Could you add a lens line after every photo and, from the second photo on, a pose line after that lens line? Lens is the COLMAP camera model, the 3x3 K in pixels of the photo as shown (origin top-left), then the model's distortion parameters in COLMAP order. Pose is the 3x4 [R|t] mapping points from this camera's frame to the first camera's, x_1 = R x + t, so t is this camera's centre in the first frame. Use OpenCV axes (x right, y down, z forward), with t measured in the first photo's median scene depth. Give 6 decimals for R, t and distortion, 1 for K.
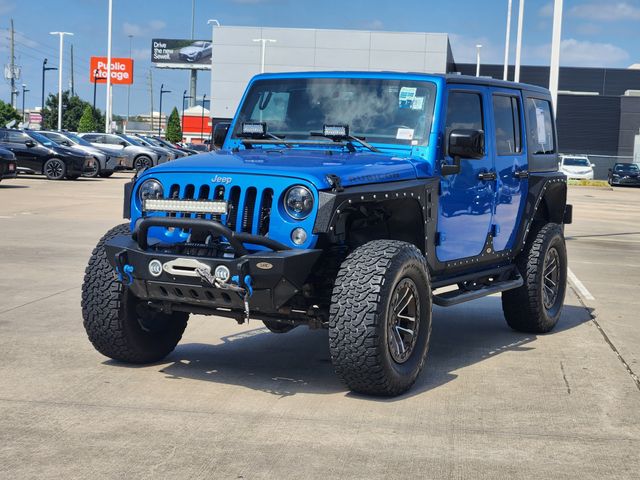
lens RADIAL K [[1299.7, 0, 312.2], [0, 1299.7, 239.5], [0, 0, 1]] dist [-0.795663, 8.417647]
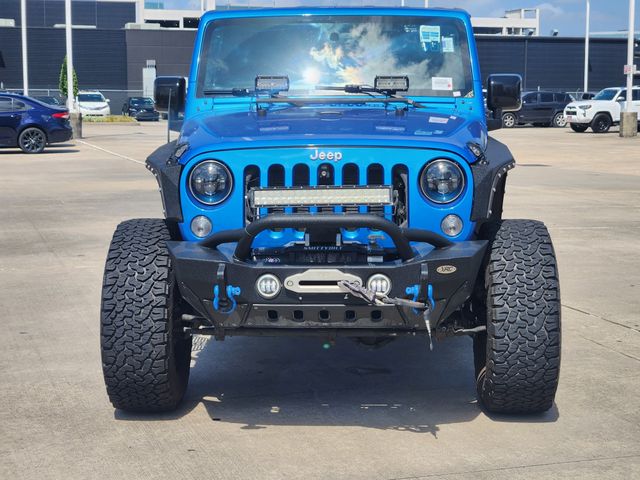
lens RADIAL K [[1299.7, 0, 312.2], [0, 1299.7, 239.5], [0, 0, 1]] dist [-0.795663, 8.417647]
pose [[0.912156, -0.089435, 0.399965, -0.383348], [0.068954, 0.995478, 0.065340, -0.048481], [-0.404000, -0.032021, 0.914198, 0.332915]]
